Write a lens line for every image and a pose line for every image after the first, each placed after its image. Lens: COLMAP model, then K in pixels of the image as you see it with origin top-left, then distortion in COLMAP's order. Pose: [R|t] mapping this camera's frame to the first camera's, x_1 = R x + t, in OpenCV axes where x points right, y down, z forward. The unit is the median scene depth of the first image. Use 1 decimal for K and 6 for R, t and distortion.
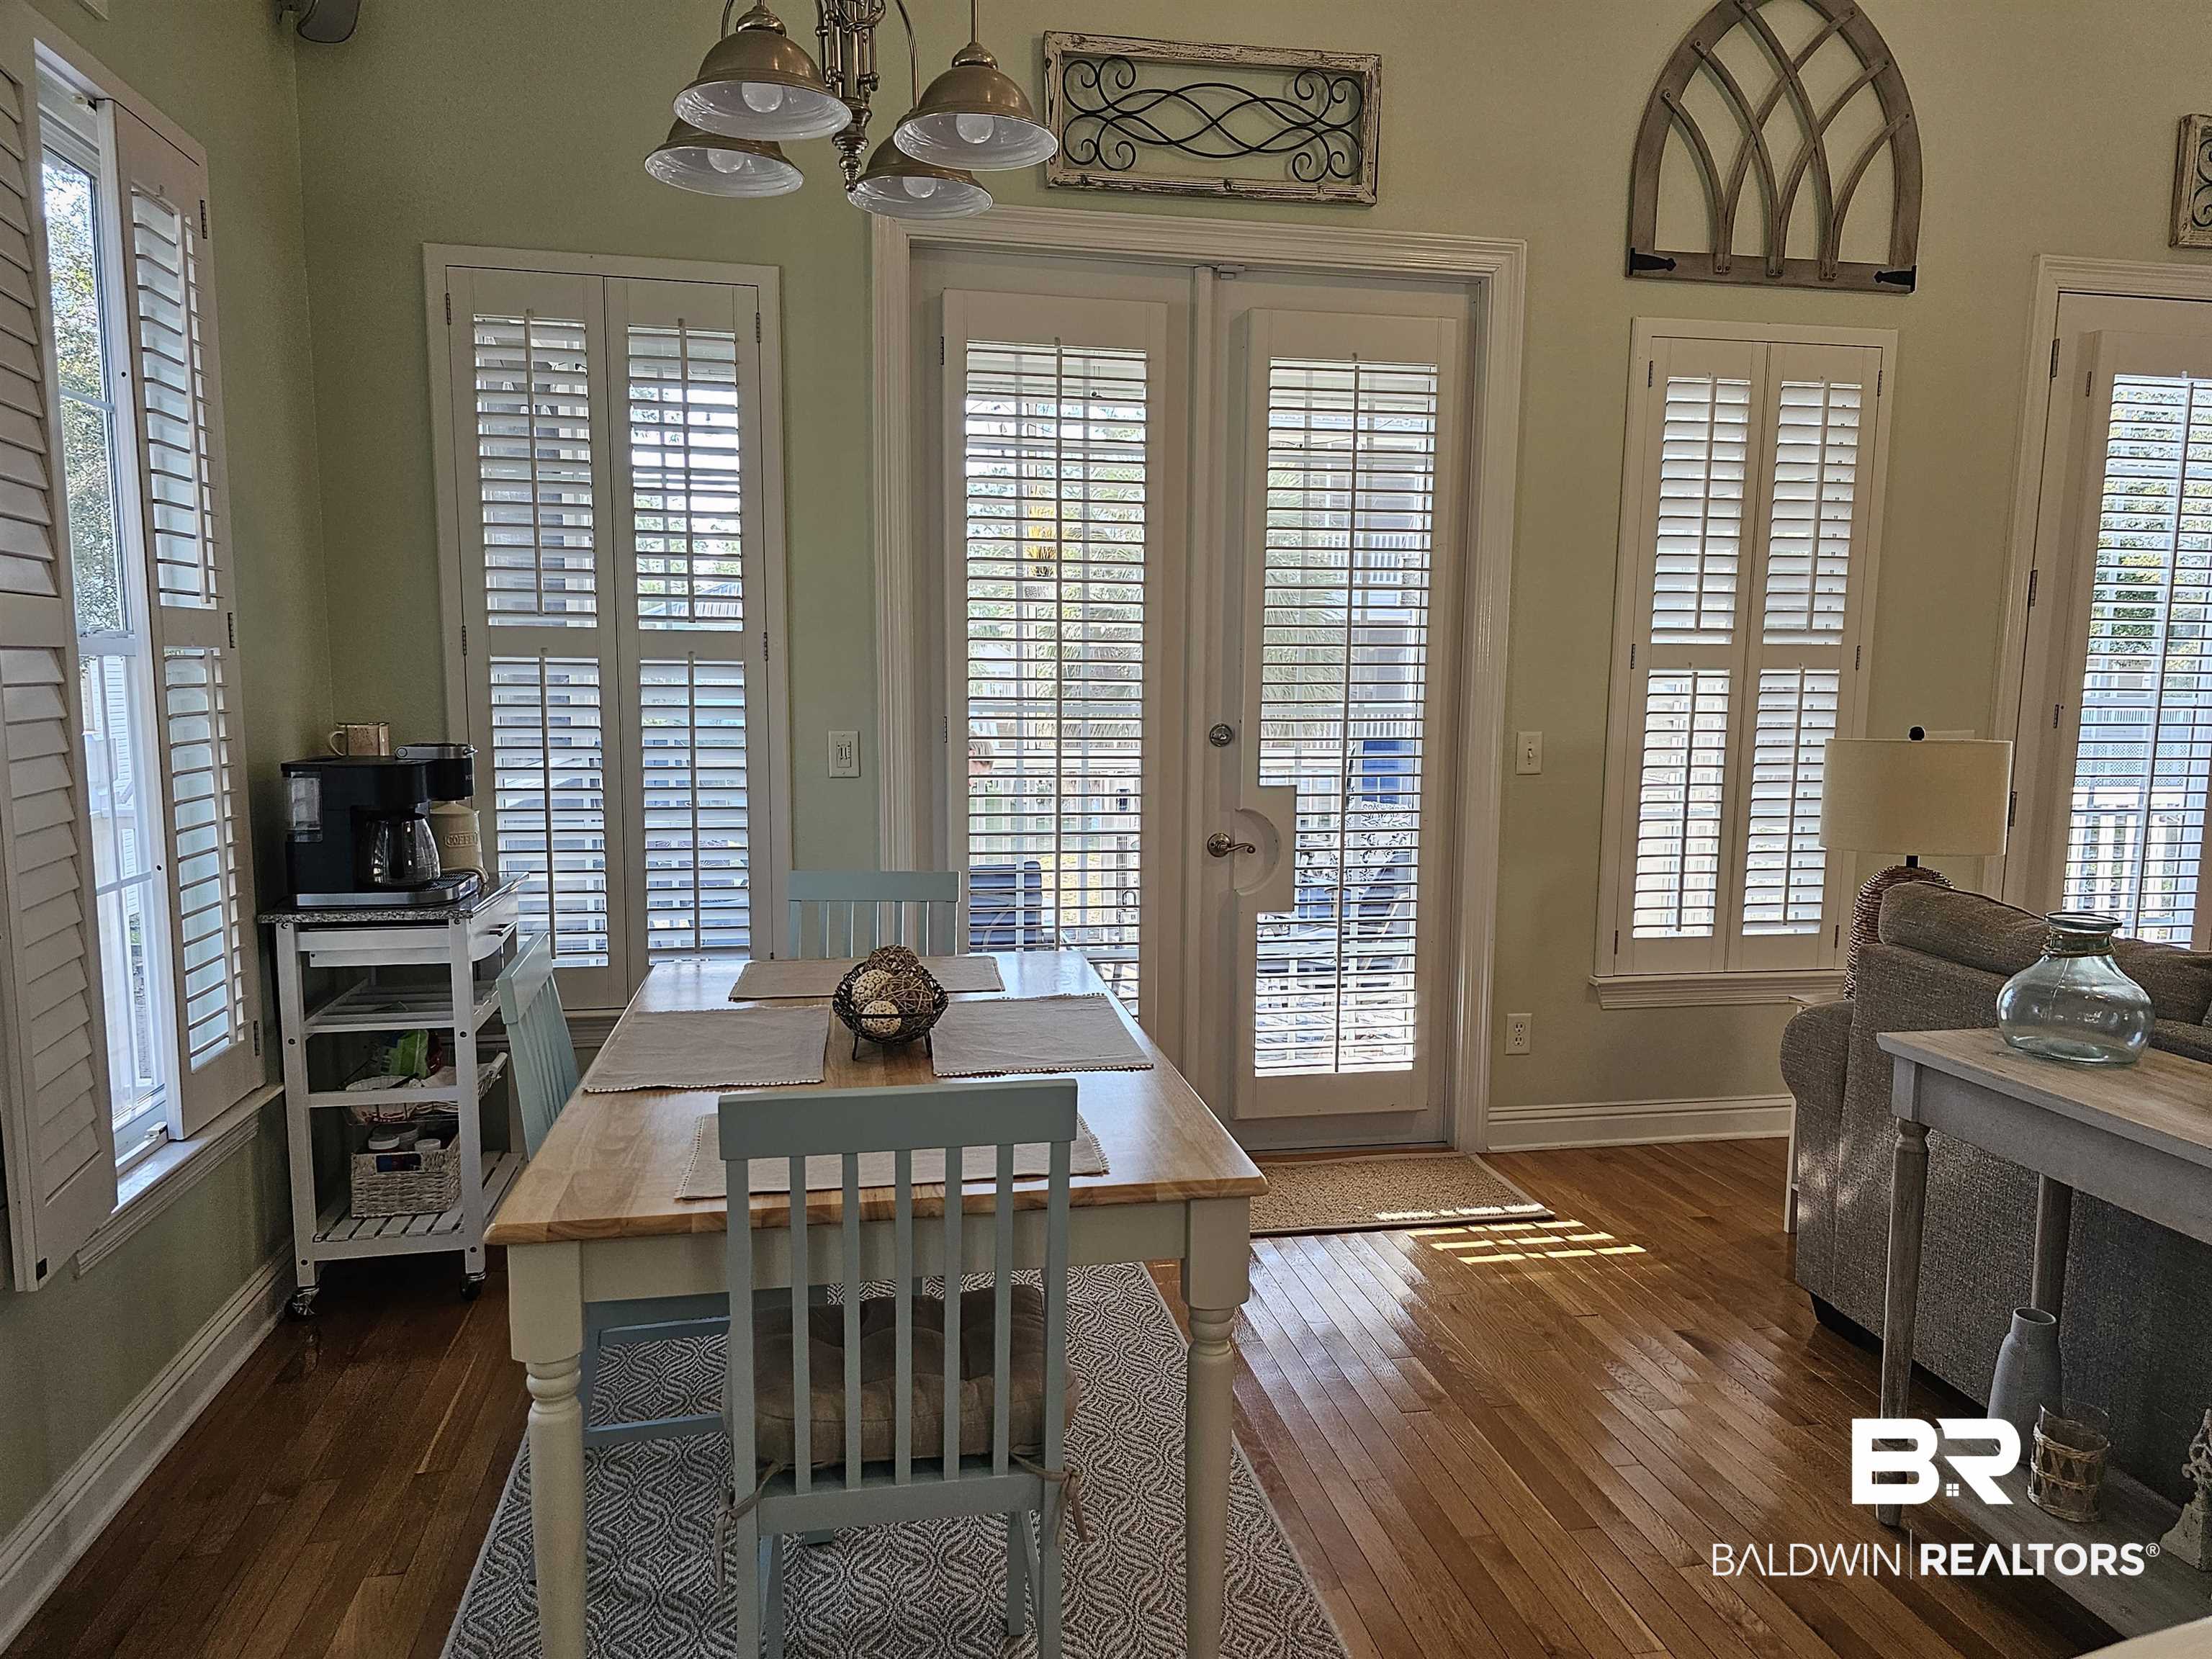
lens RADIAL K [[1467.0, 0, 1125.0], [0, 1467.0, 849.4], [0, 0, 1]] dist [0.052352, -0.050050]
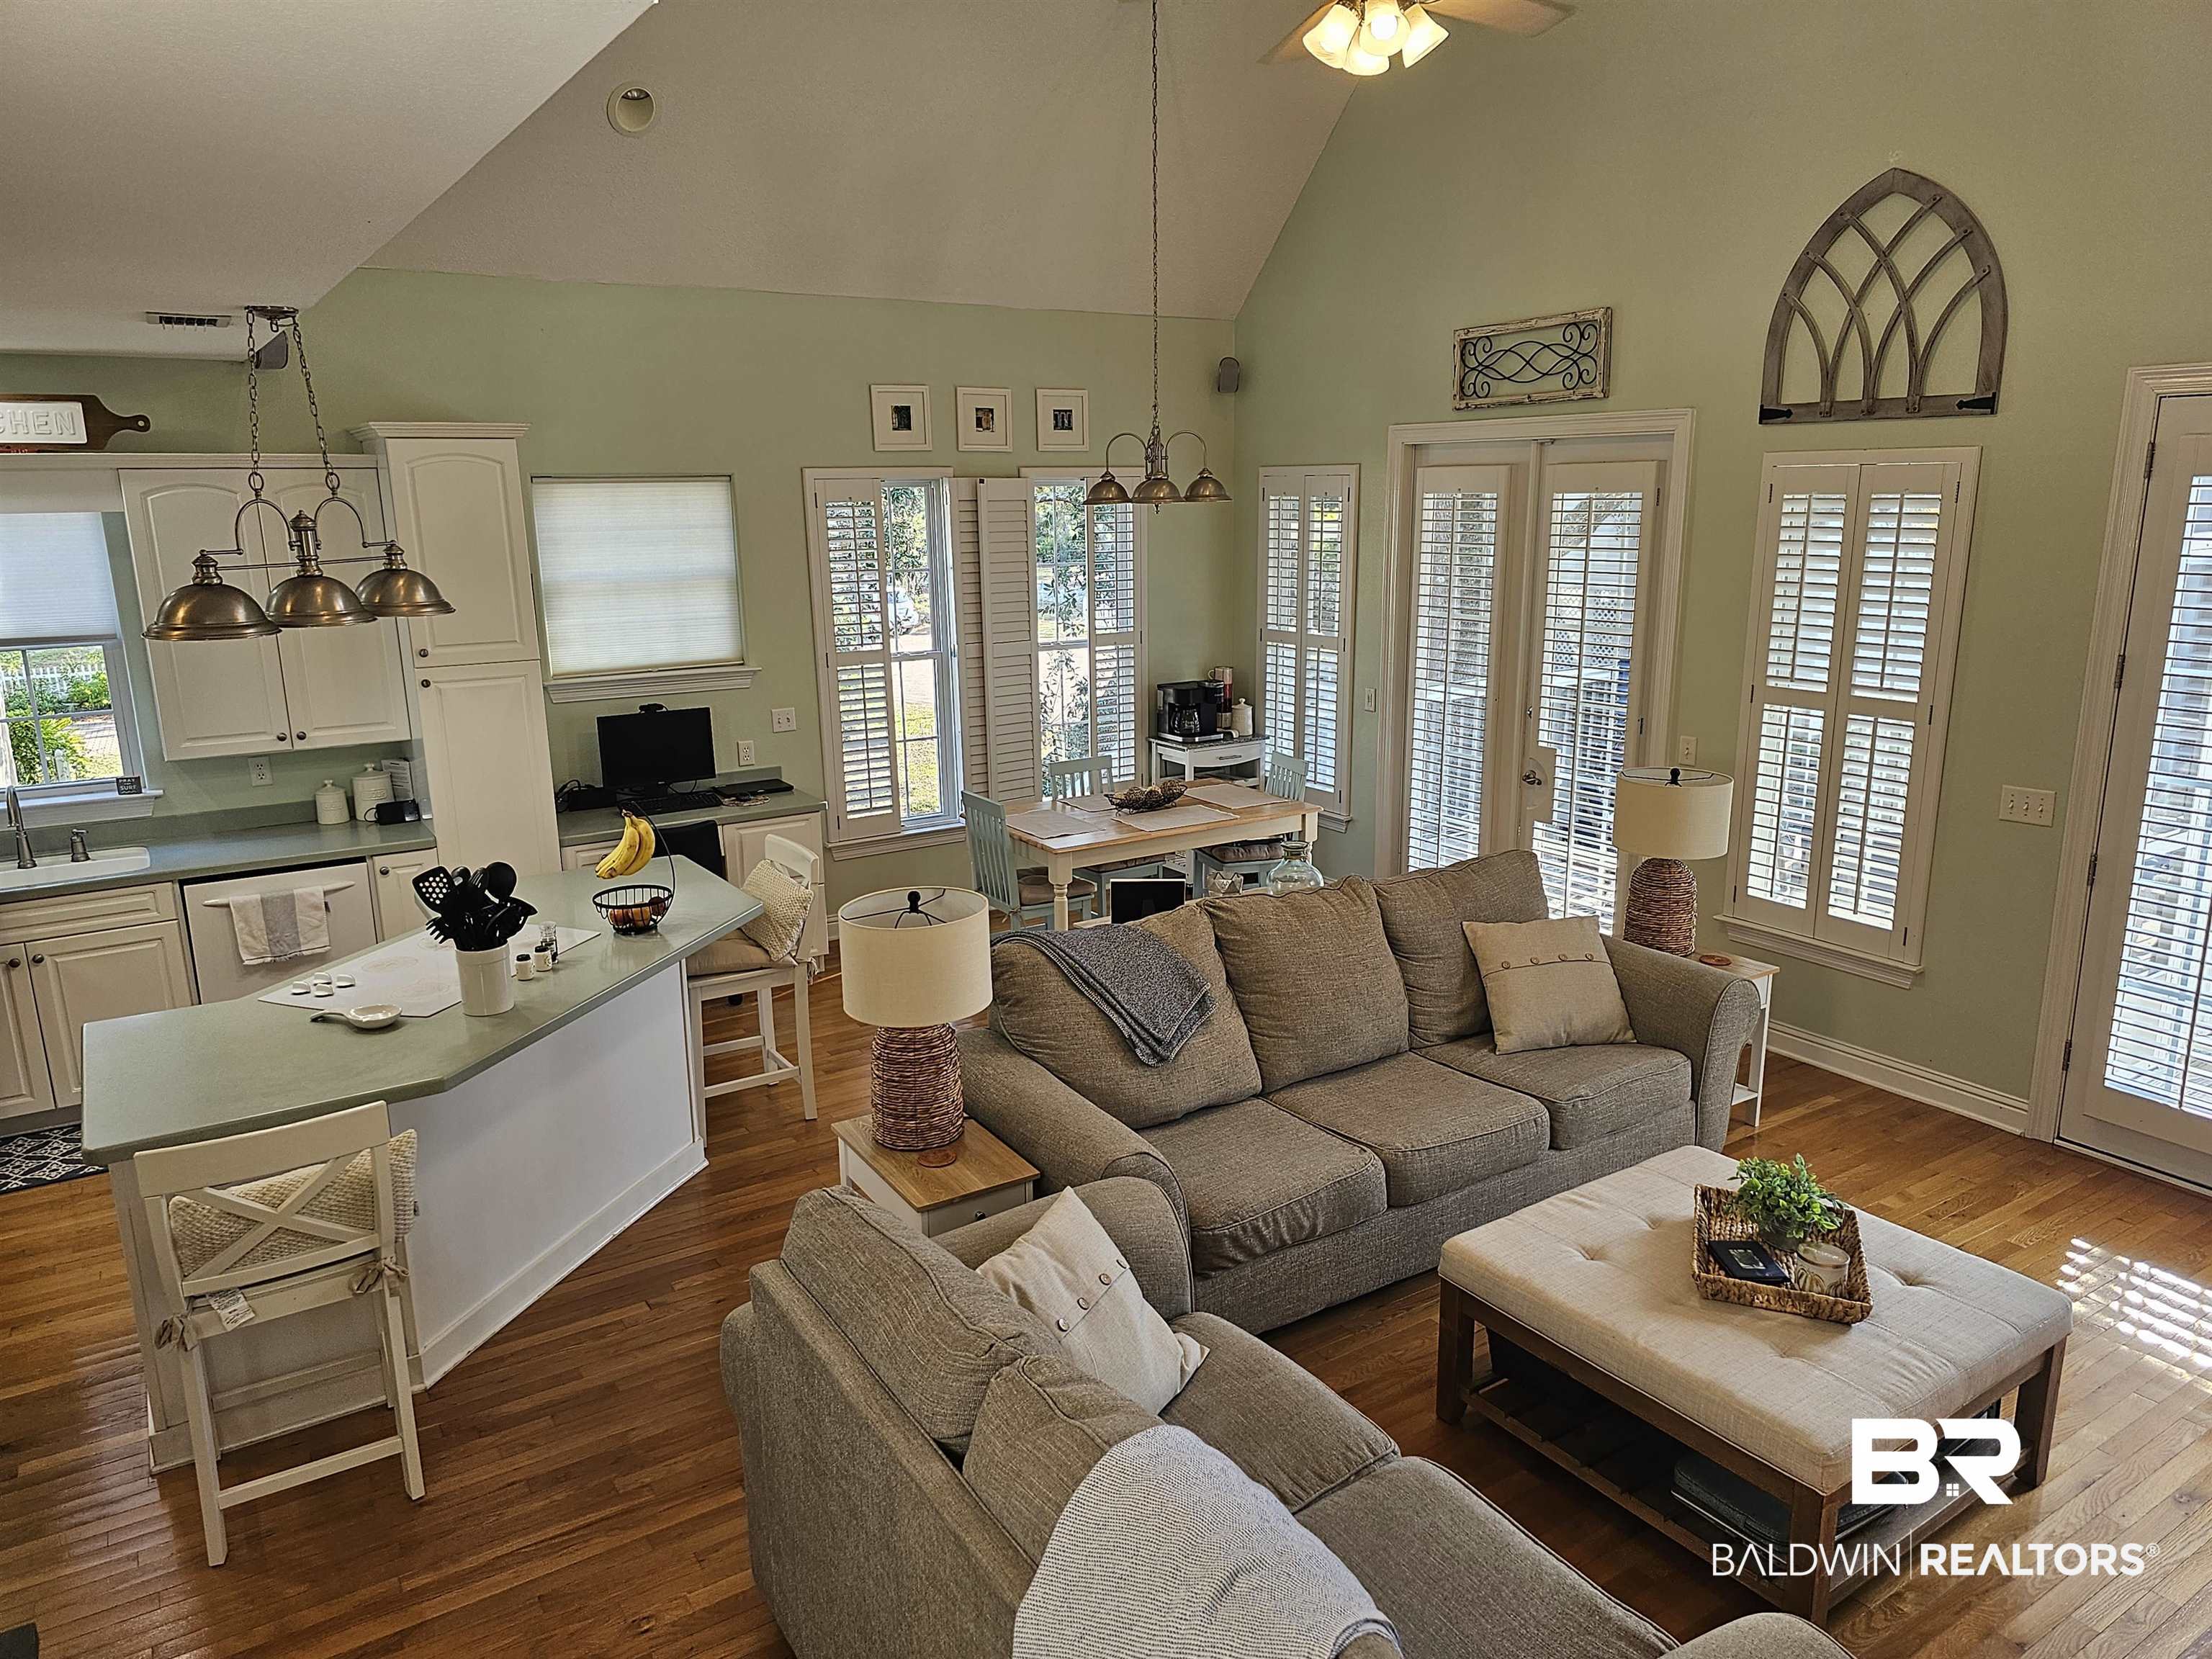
lens RADIAL K [[1467.0, 0, 1086.4], [0, 1467.0, 840.0], [0, 0, 1]] dist [0.052352, -0.050050]
pose [[0.362655, 0.202081, -0.909750, 1.457496], [-0.103856, 0.978889, 0.176038, -0.182058], [0.926118, 0.030641, 0.375987, -0.105134]]
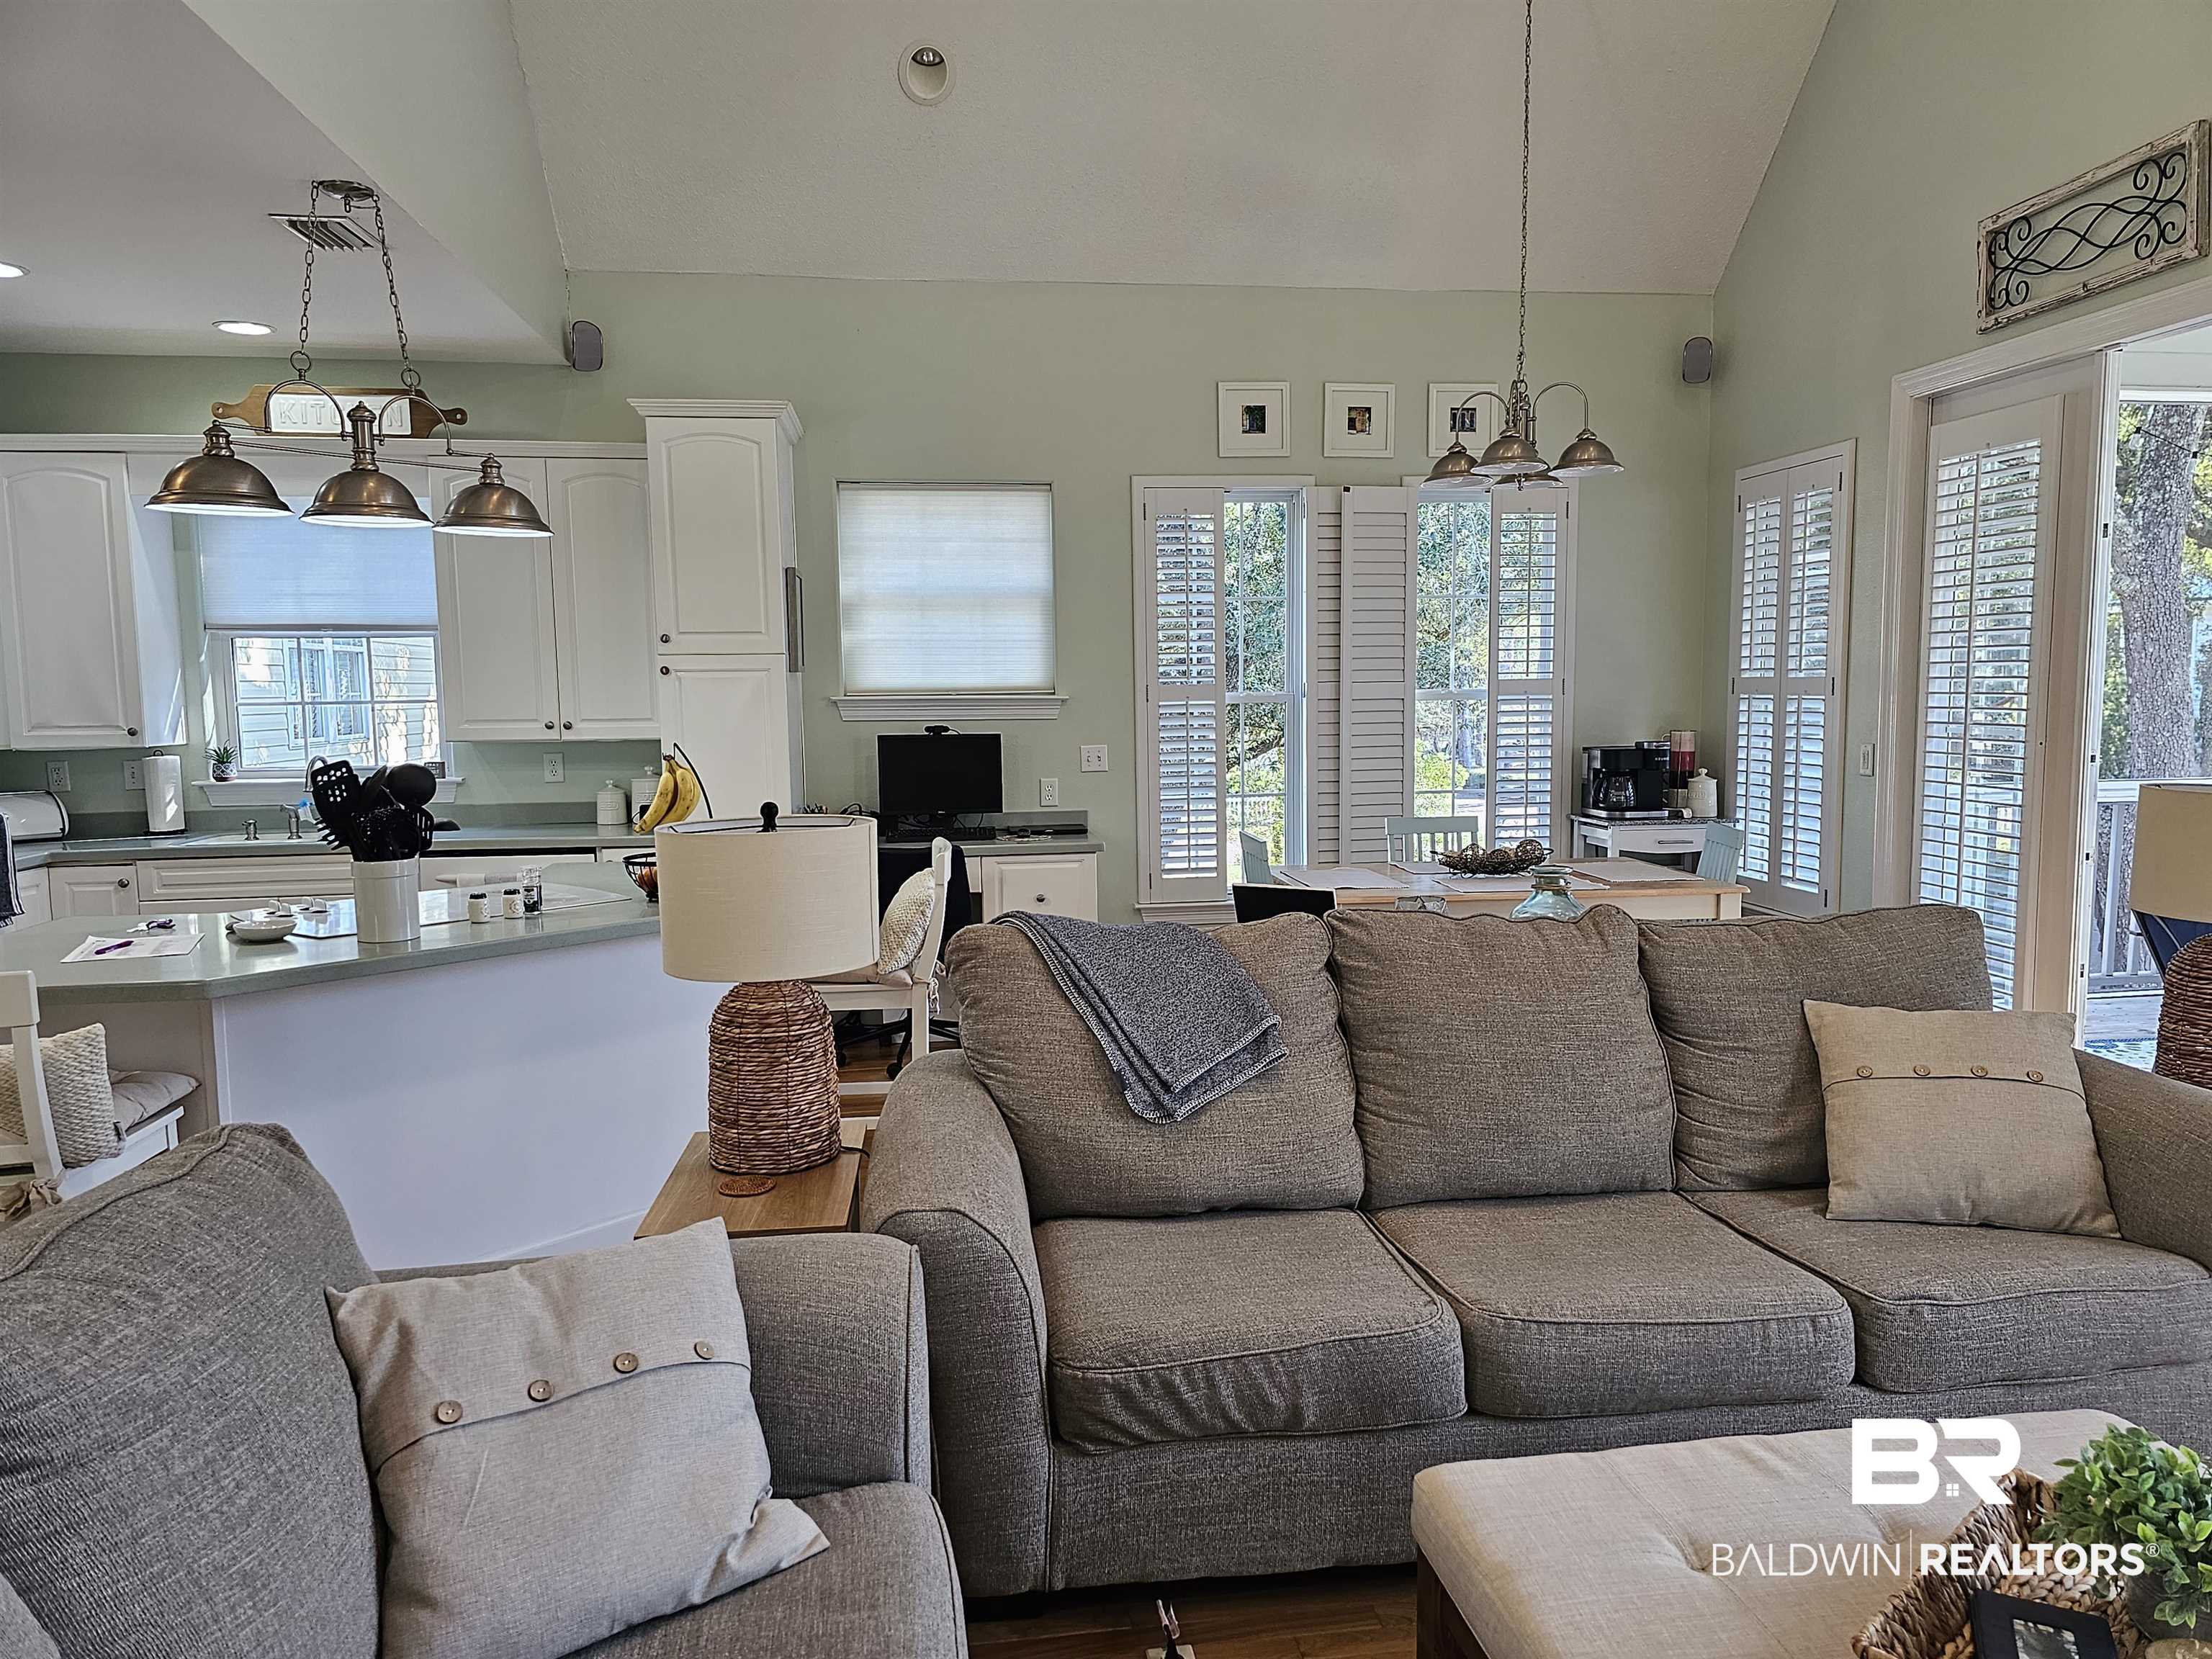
lens RADIAL K [[1467.0, 0, 1103.3], [0, 1467.0, 830.9], [0, 0, 1]] dist [0.052352, -0.050050]
pose [[-0.064668, 0.088163, -0.994005, 1.231313], [-0.120130, 0.988158, 0.095459, -0.043680], [0.990650, 0.125583, -0.053312, 0.330795]]
